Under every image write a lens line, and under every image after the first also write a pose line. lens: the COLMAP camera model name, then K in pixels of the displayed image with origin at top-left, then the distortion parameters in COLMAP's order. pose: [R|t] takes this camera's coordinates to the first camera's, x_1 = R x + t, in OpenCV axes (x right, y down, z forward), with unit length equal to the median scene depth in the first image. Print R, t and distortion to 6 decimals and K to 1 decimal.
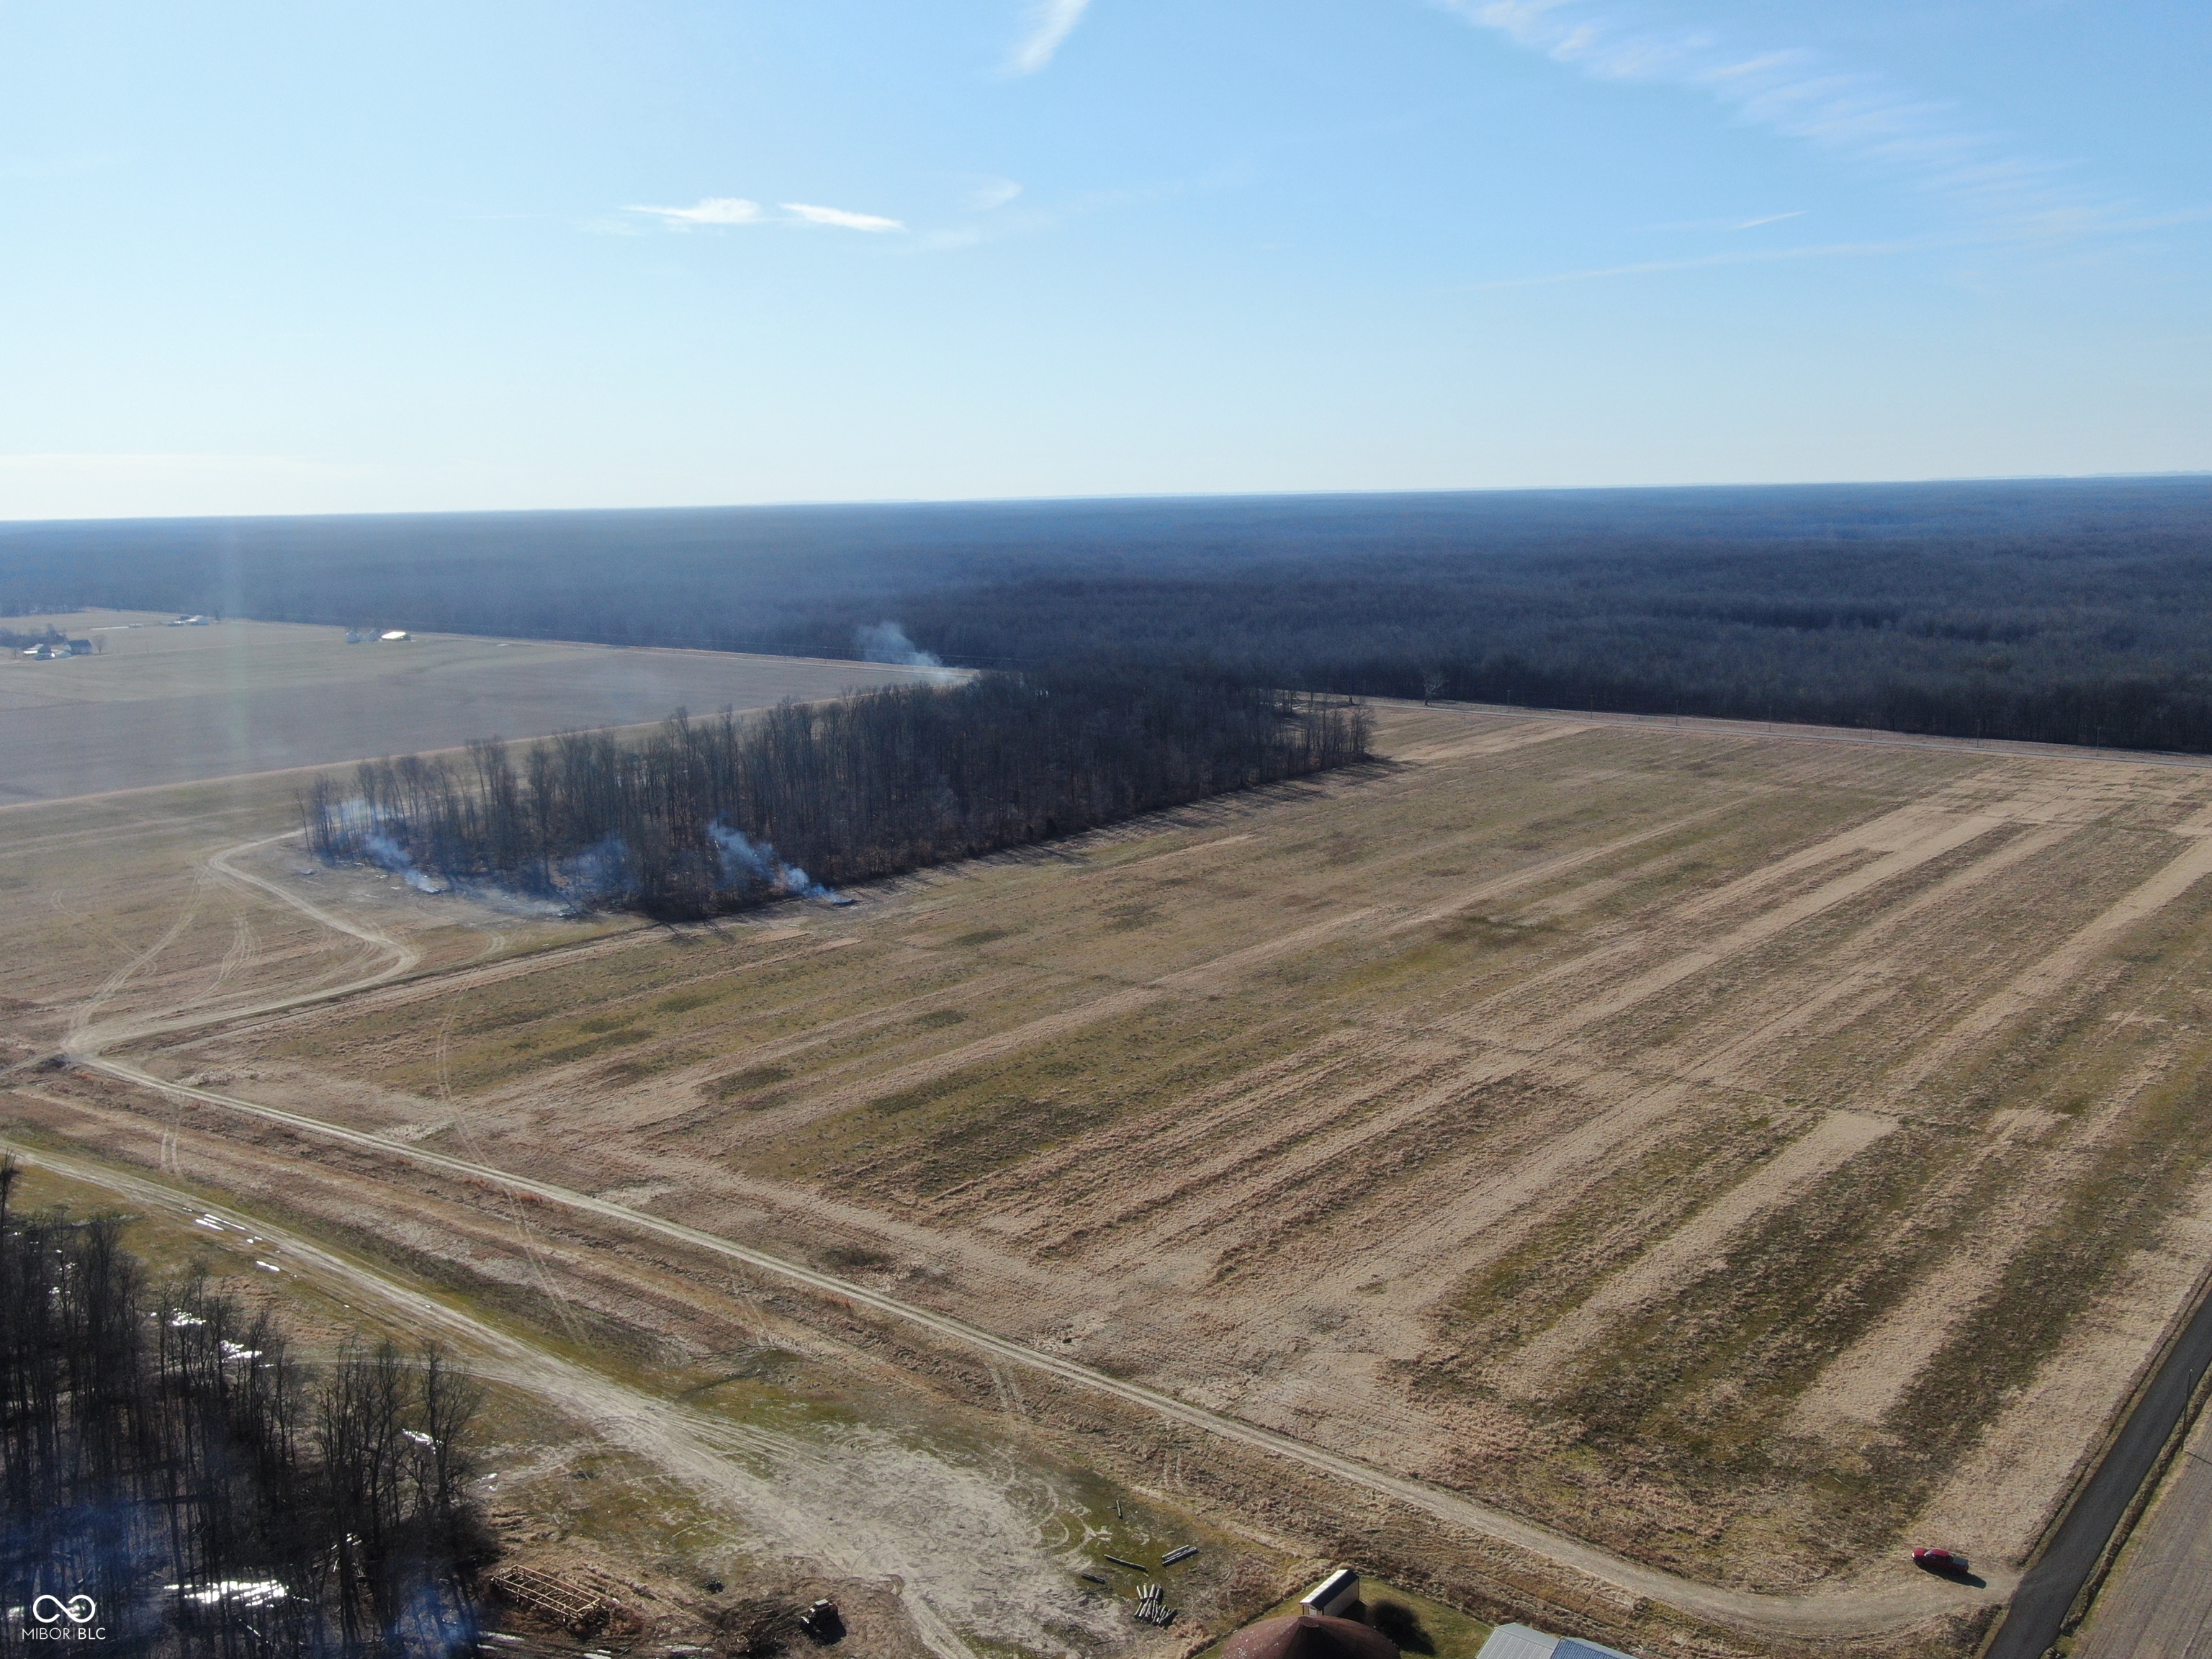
lens RADIAL K [[2100.3, 0, 1101.7], [0, 2100.3, 829.6], [0, 0, 1]] dist [-0.009609, 0.011497]
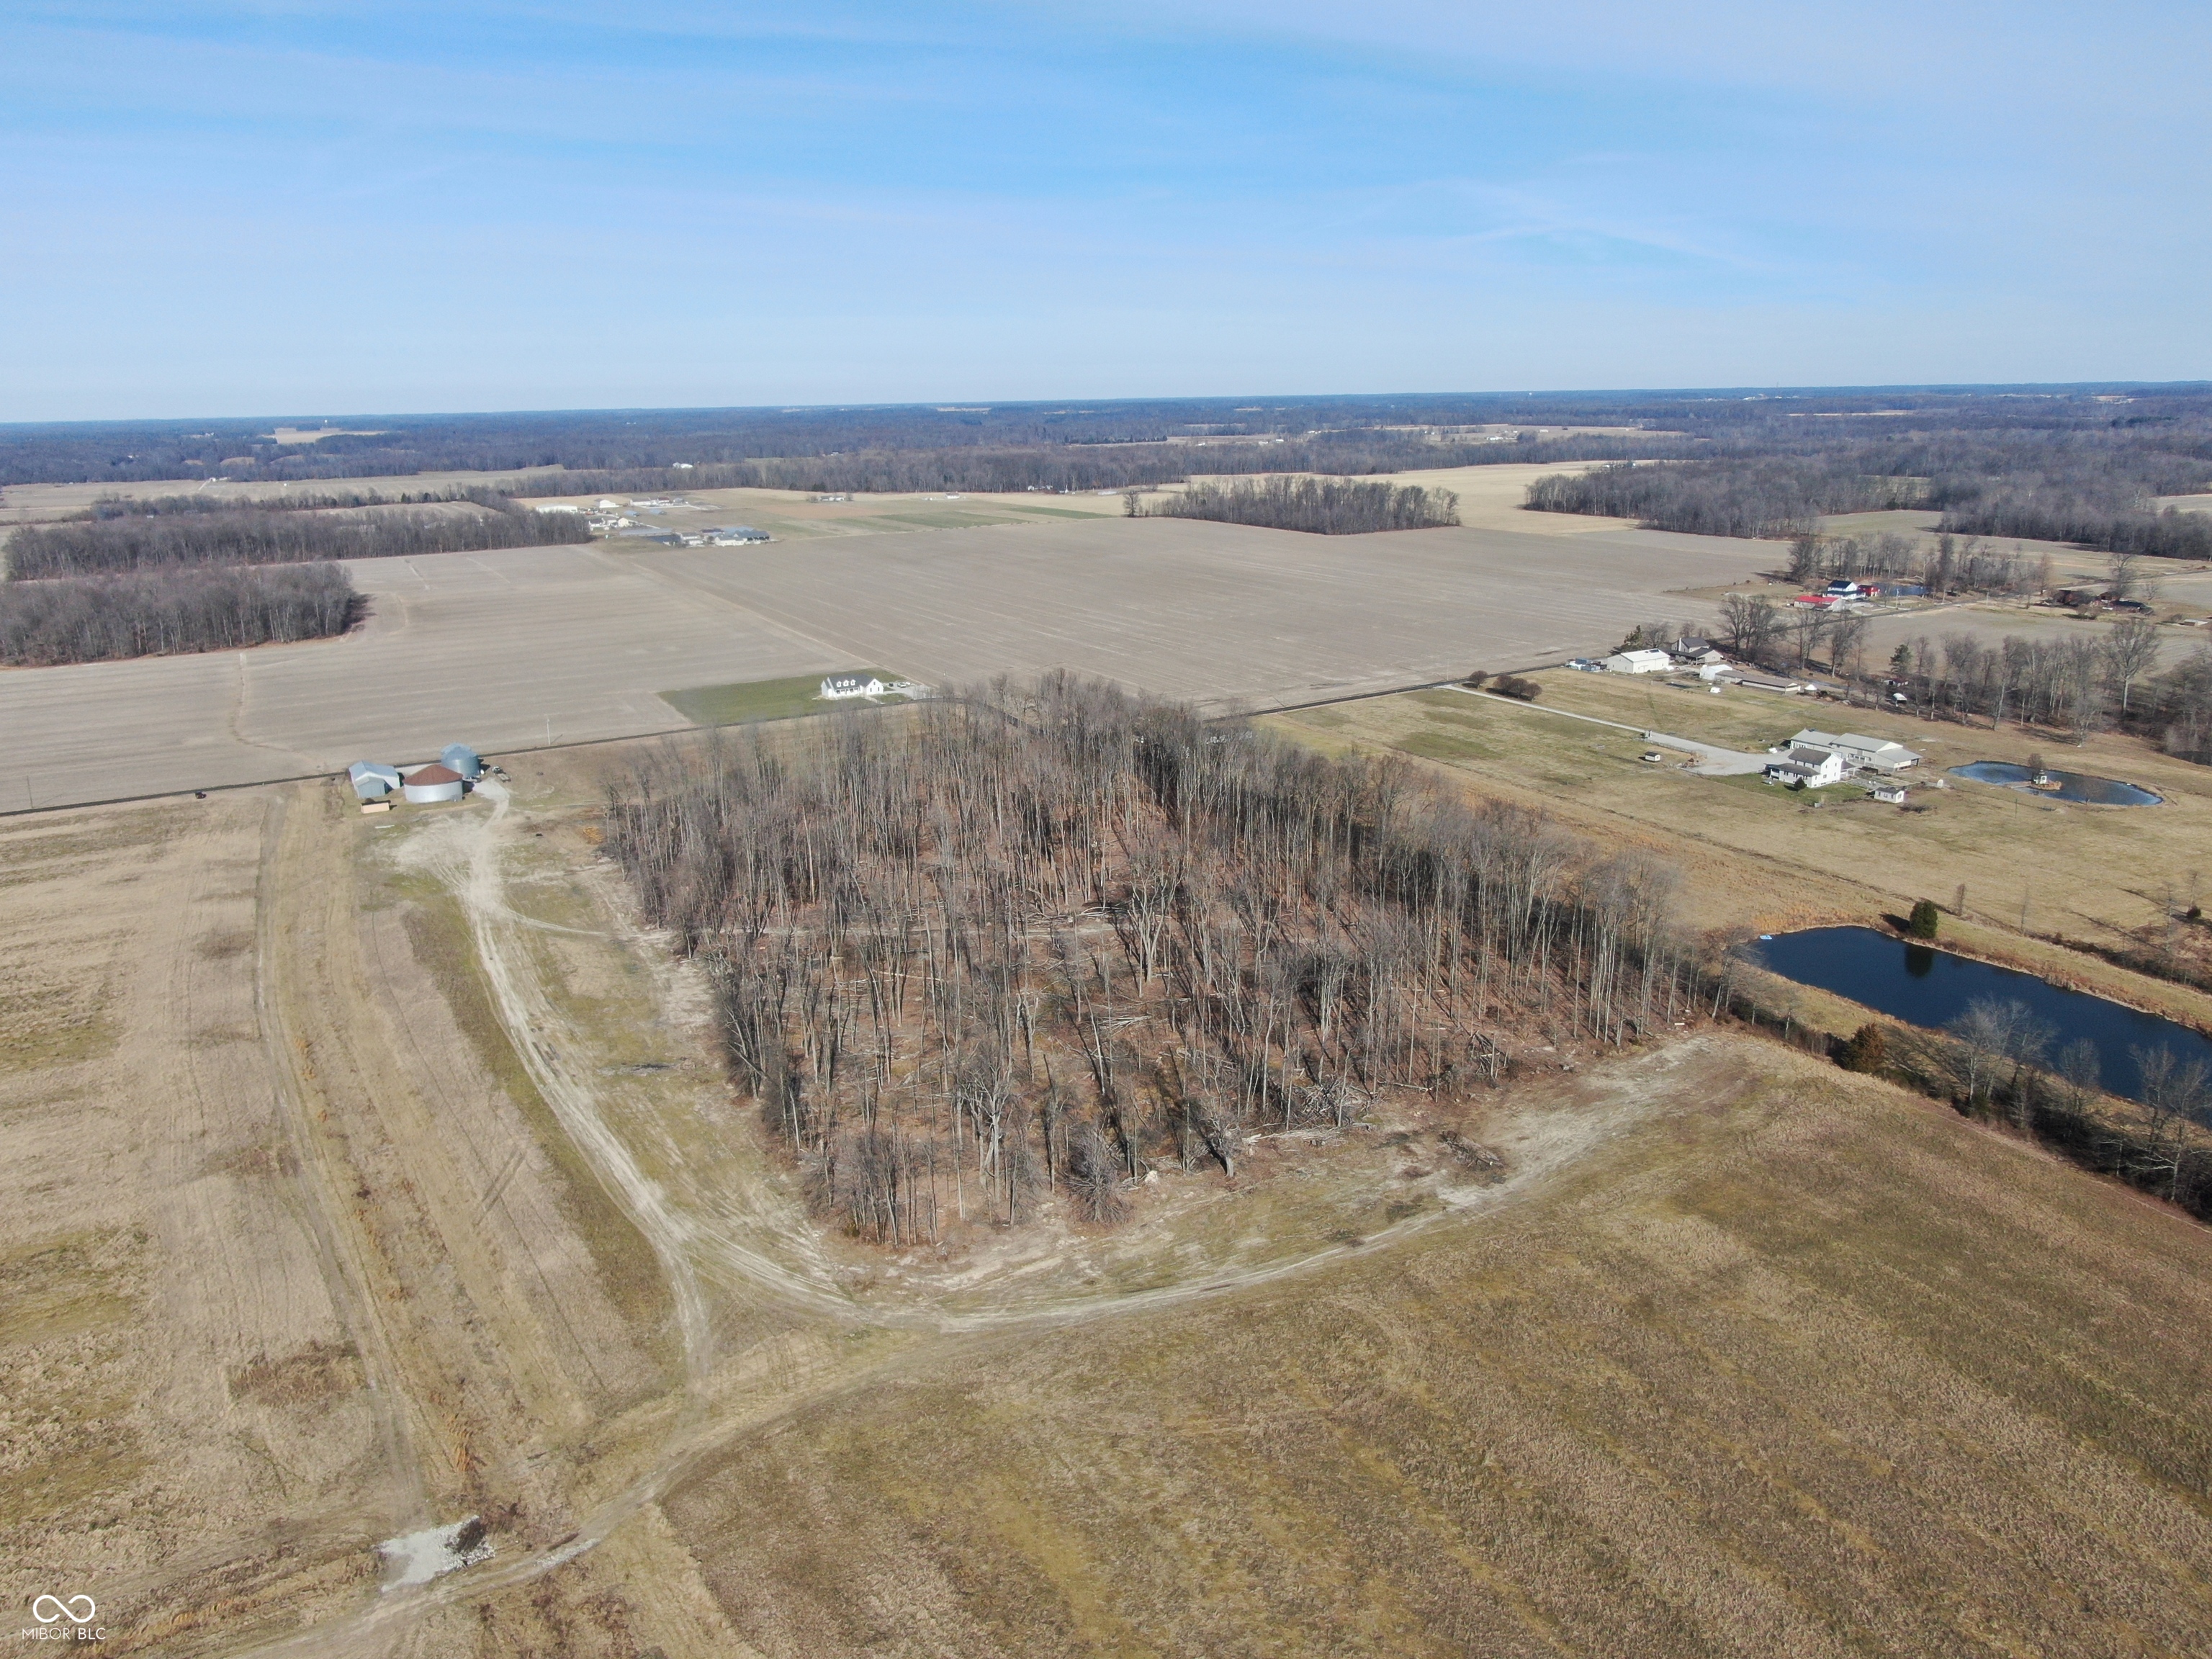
lens RADIAL K [[1580.6, 0, 1106.7], [0, 1580.6, 814.6], [0, 0, 1]] dist [-0.016630, 0.006374]
pose [[-0.933261, -0.055805, 0.354836, -0.880065], [0.093155, 0.916456, 0.389142, -0.201498], [-0.346908, 0.396226, -0.850094, 1.388778]]
